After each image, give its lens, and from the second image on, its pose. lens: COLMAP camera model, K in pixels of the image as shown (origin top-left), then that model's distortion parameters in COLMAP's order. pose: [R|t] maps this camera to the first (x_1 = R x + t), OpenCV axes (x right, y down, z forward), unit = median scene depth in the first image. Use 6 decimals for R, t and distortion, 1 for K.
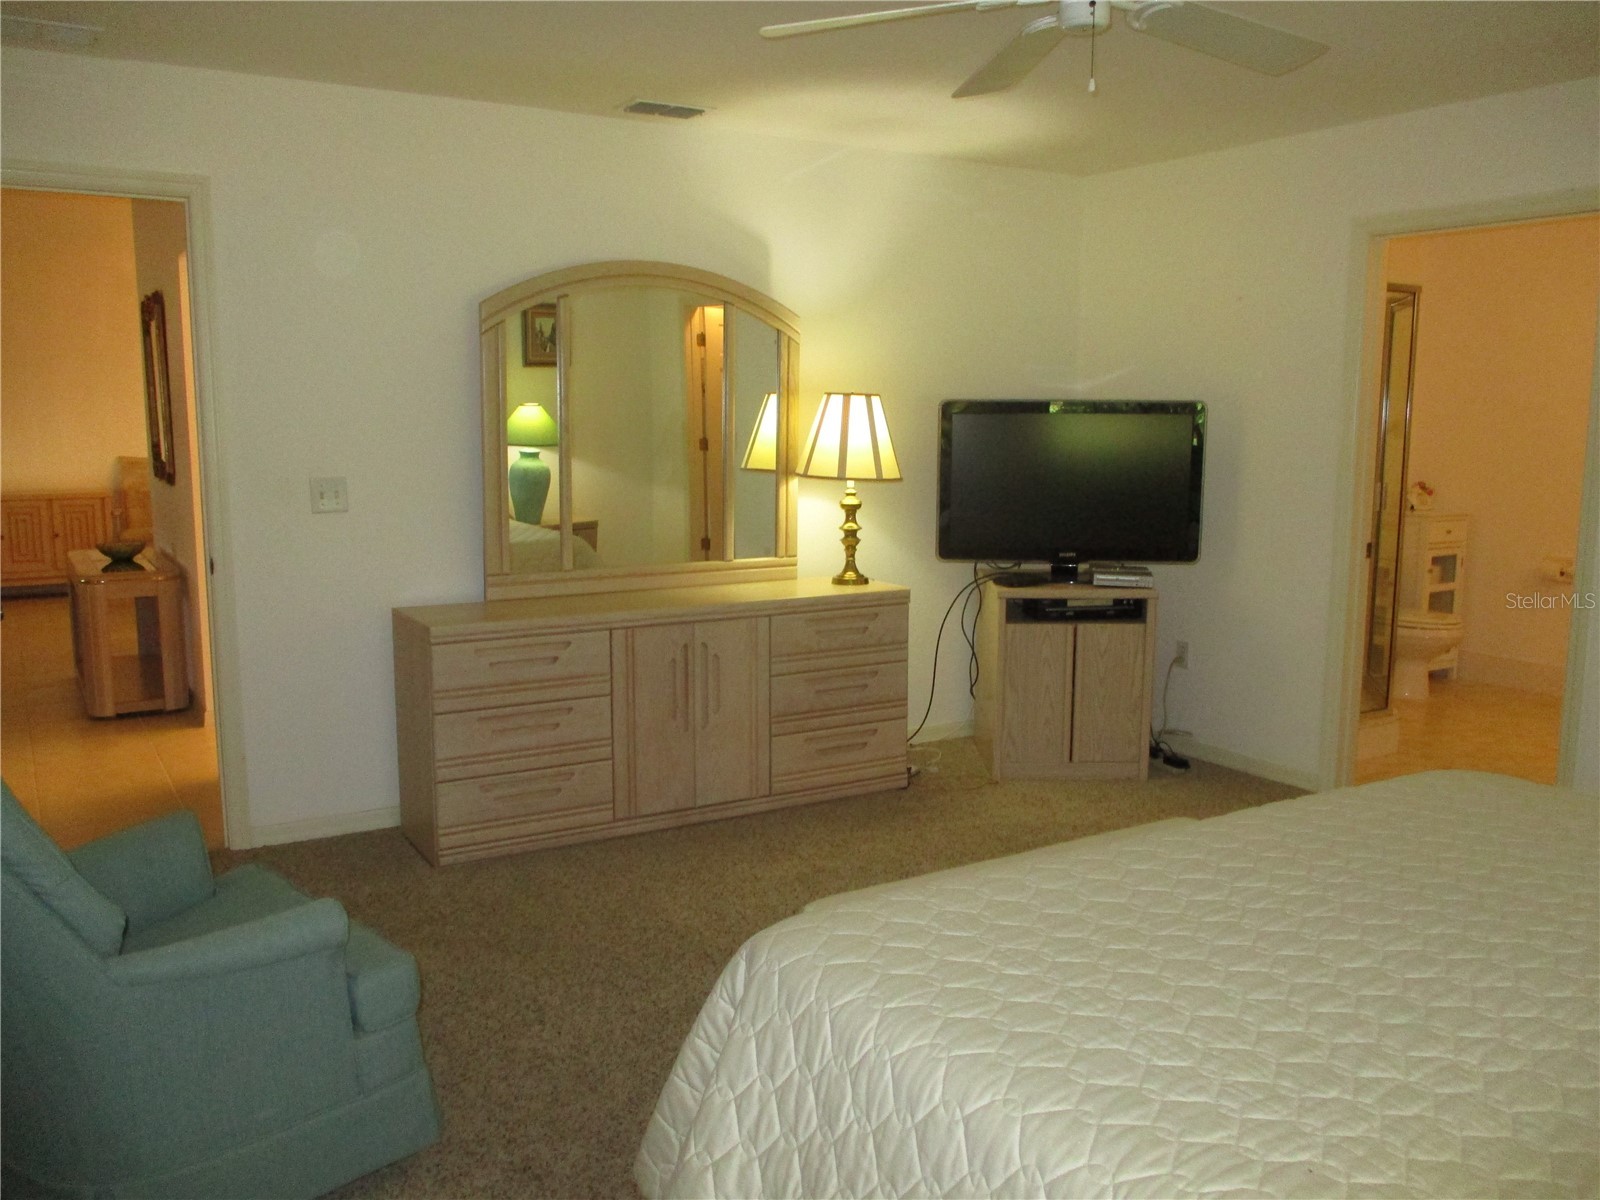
lens RADIAL K [[1301.9, 0, 846.0], [0, 1301.9, 597.0], [0, 0, 1]] dist [-0.017886, -0.001774]
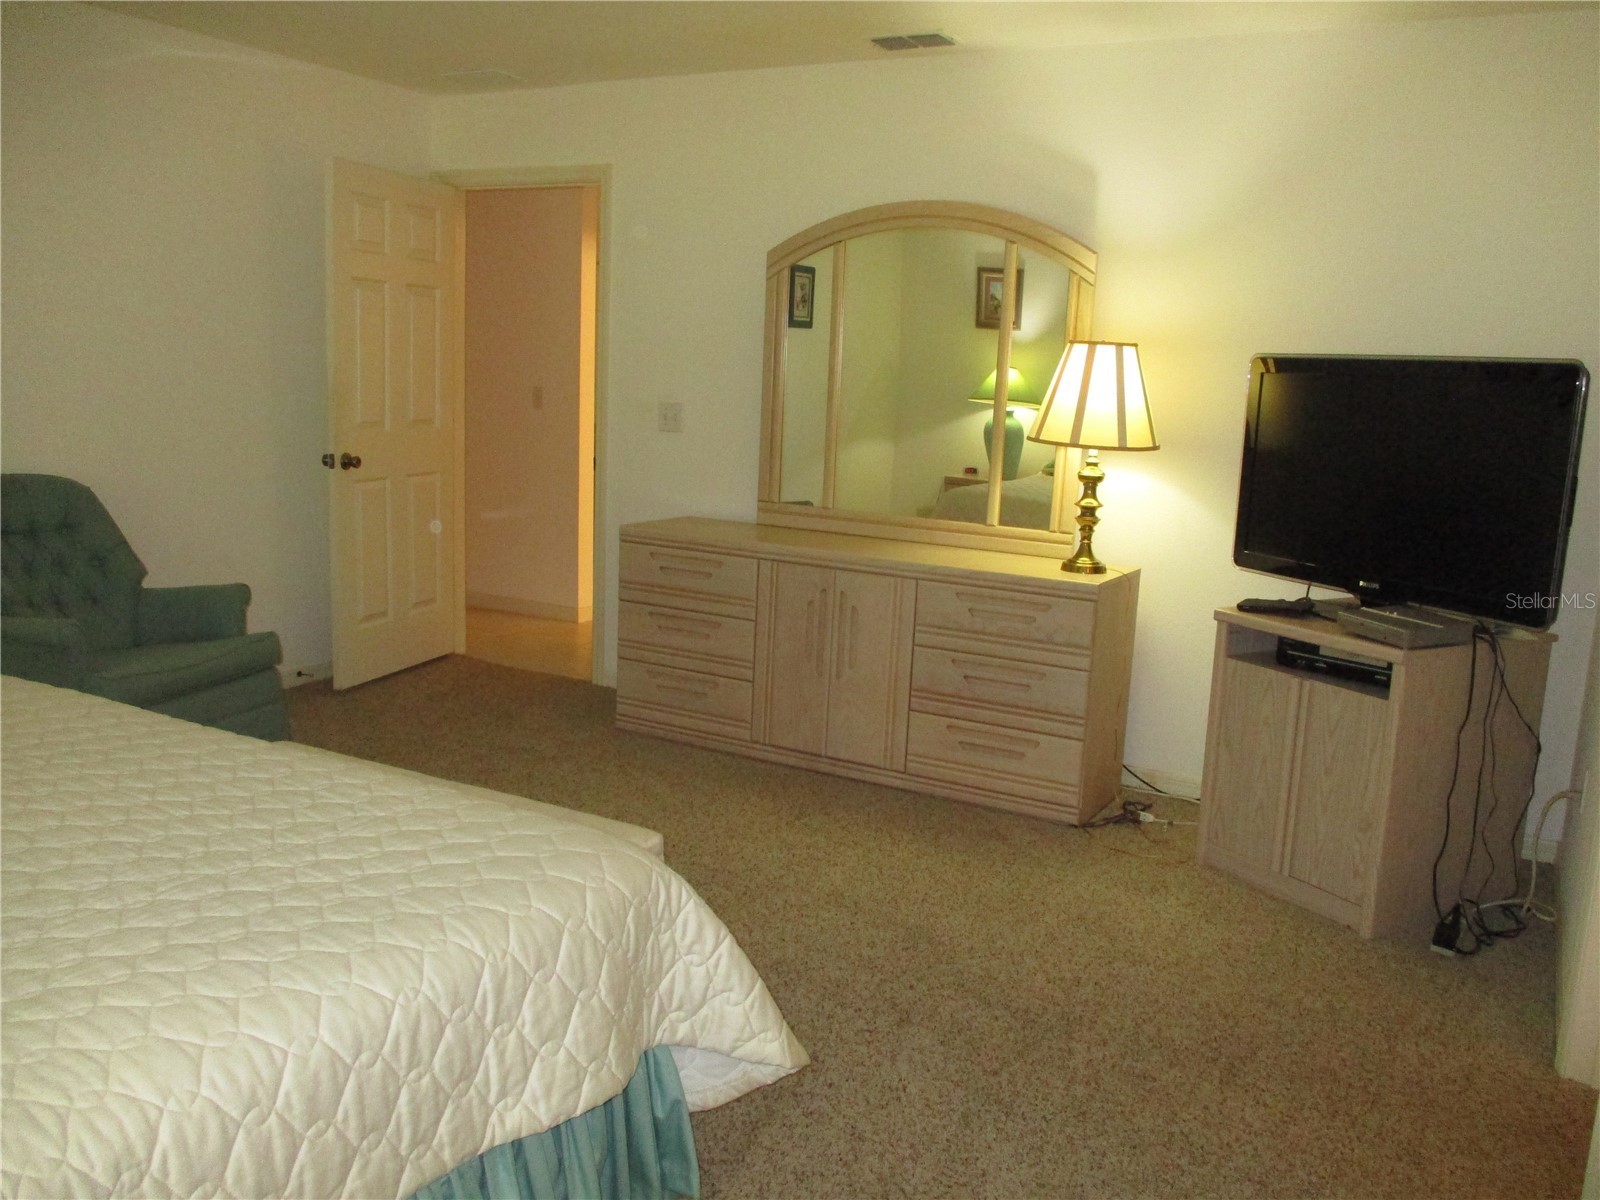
lens RADIAL K [[1345.4, 0, 816.4], [0, 1345.4, 606.1], [0, 0, 1]] dist [-0.012835, 0.000922]
pose [[0.503355, 0.171421, -0.846905, 0.696470], [-0.169093, 0.980715, 0.098006, -0.046910], [0.847373, 0.093874, 0.522634, 0.433288]]
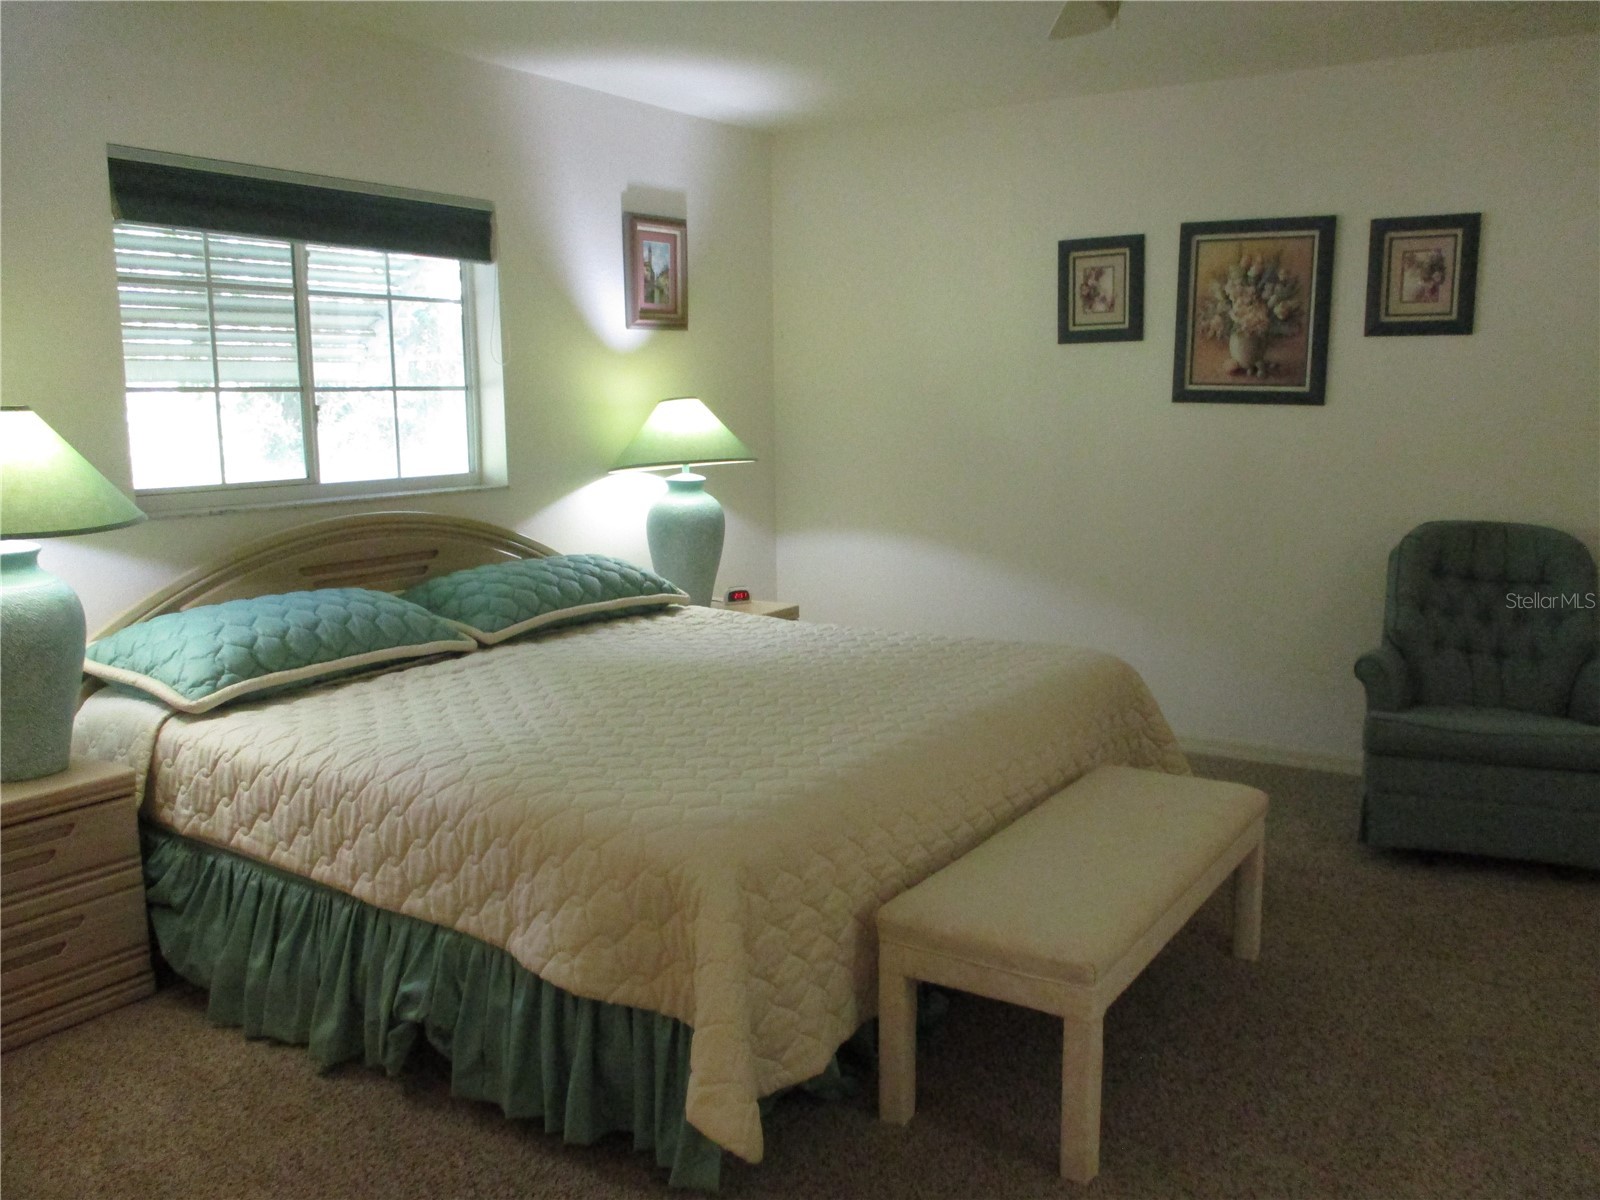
lens RADIAL K [[1345.4, 0, 816.4], [0, 1345.4, 606.1], [0, 0, 1]] dist [-0.012835, 0.000922]
pose [[-0.902618, 0.071540, -0.424456, 0.460983], [-0.060845, 0.954986, 0.290345, -0.137607], [0.426121, 0.287896, -0.857634, 1.039672]]
